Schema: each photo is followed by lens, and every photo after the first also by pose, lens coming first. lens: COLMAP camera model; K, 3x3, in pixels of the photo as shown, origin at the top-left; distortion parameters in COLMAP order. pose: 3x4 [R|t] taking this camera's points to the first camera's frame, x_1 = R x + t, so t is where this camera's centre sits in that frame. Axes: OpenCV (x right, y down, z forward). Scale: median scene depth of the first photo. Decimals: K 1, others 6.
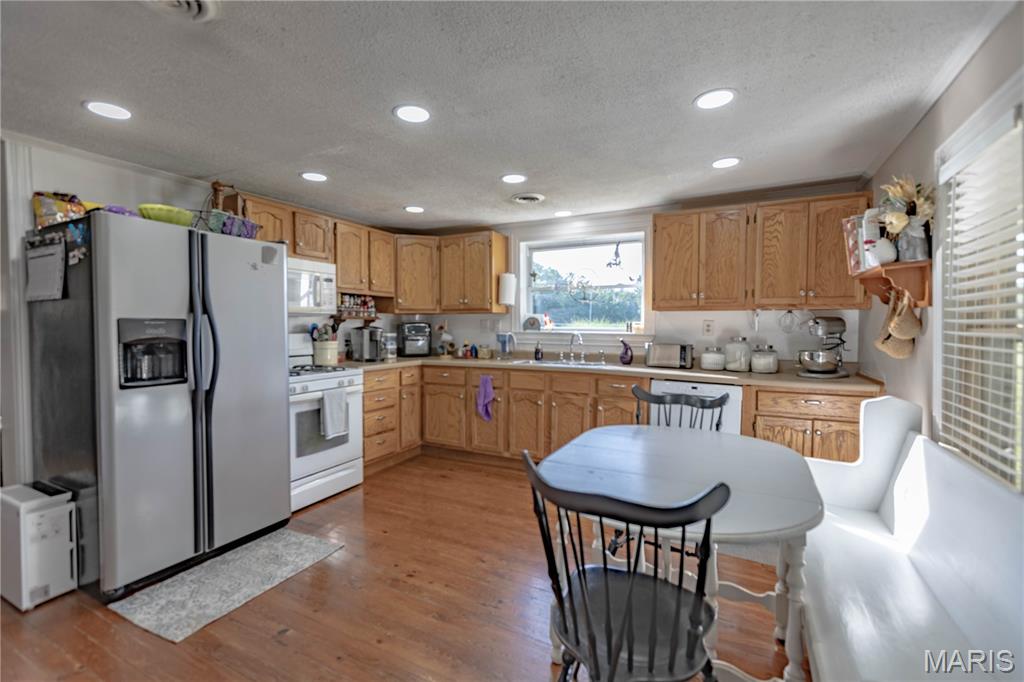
lens RADIAL K [[454.5, 0, 511.5], [0, 454.5, 340.7], [0, 0, 1]] dist [-0.001277, -0.000236]
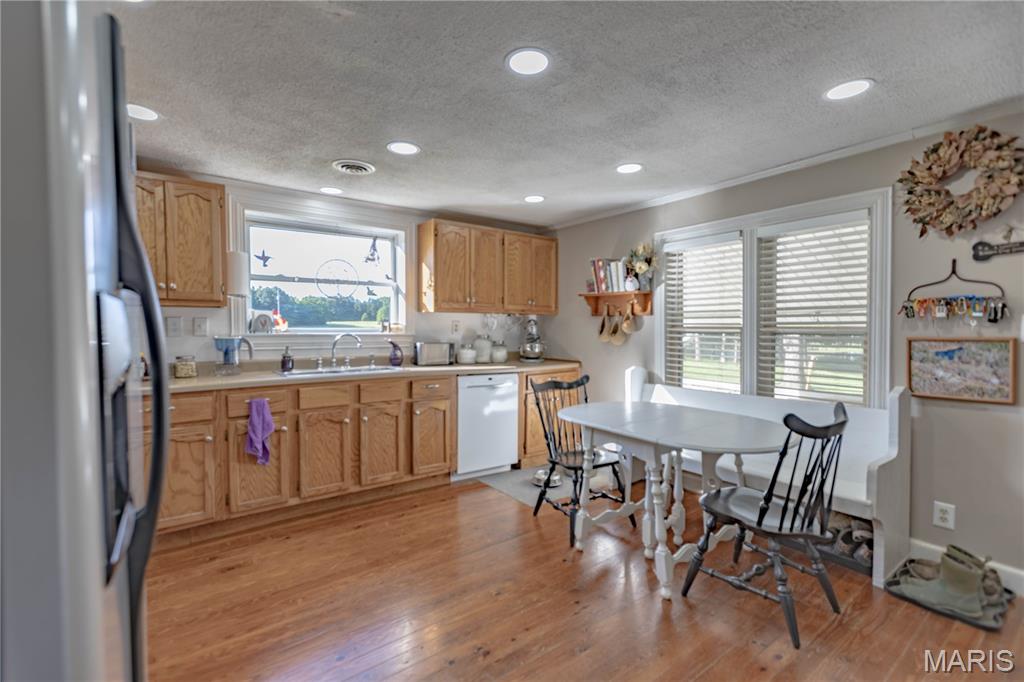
lens RADIAL K [[454.5, 0, 511.7], [0, 454.5, 337.4], [0, 0, 1]] dist [-0.001277, -0.000236]
pose [[0.436952, -0.022660, 0.899199, -0.559578], [0.030311, 0.999486, 0.010458, -0.012290], [-0.898974, 0.022686, 0.437414, 0.393734]]
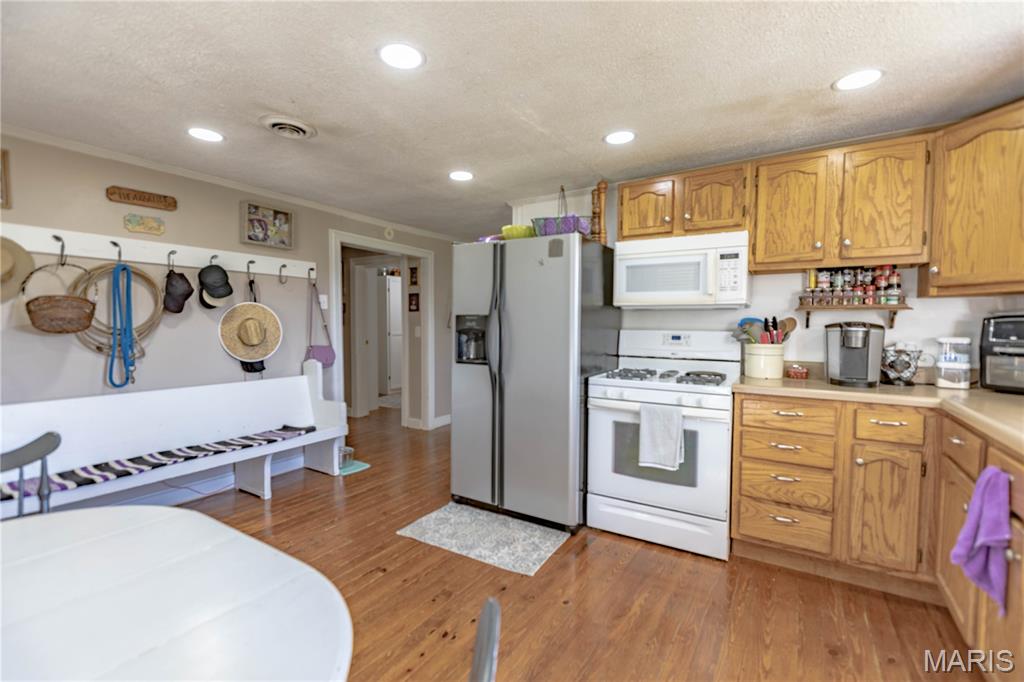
lens RADIAL K [[454.5, 0, 511.4], [0, 454.5, 340.6], [0, 0, 1]] dist [-0.001277, -0.000236]
pose [[-0.096297, 0.037832, -0.994633, 0.339968], [-0.037572, 0.998427, 0.041613, -0.019497], [0.994643, 0.041377, -0.094724, 0.745833]]
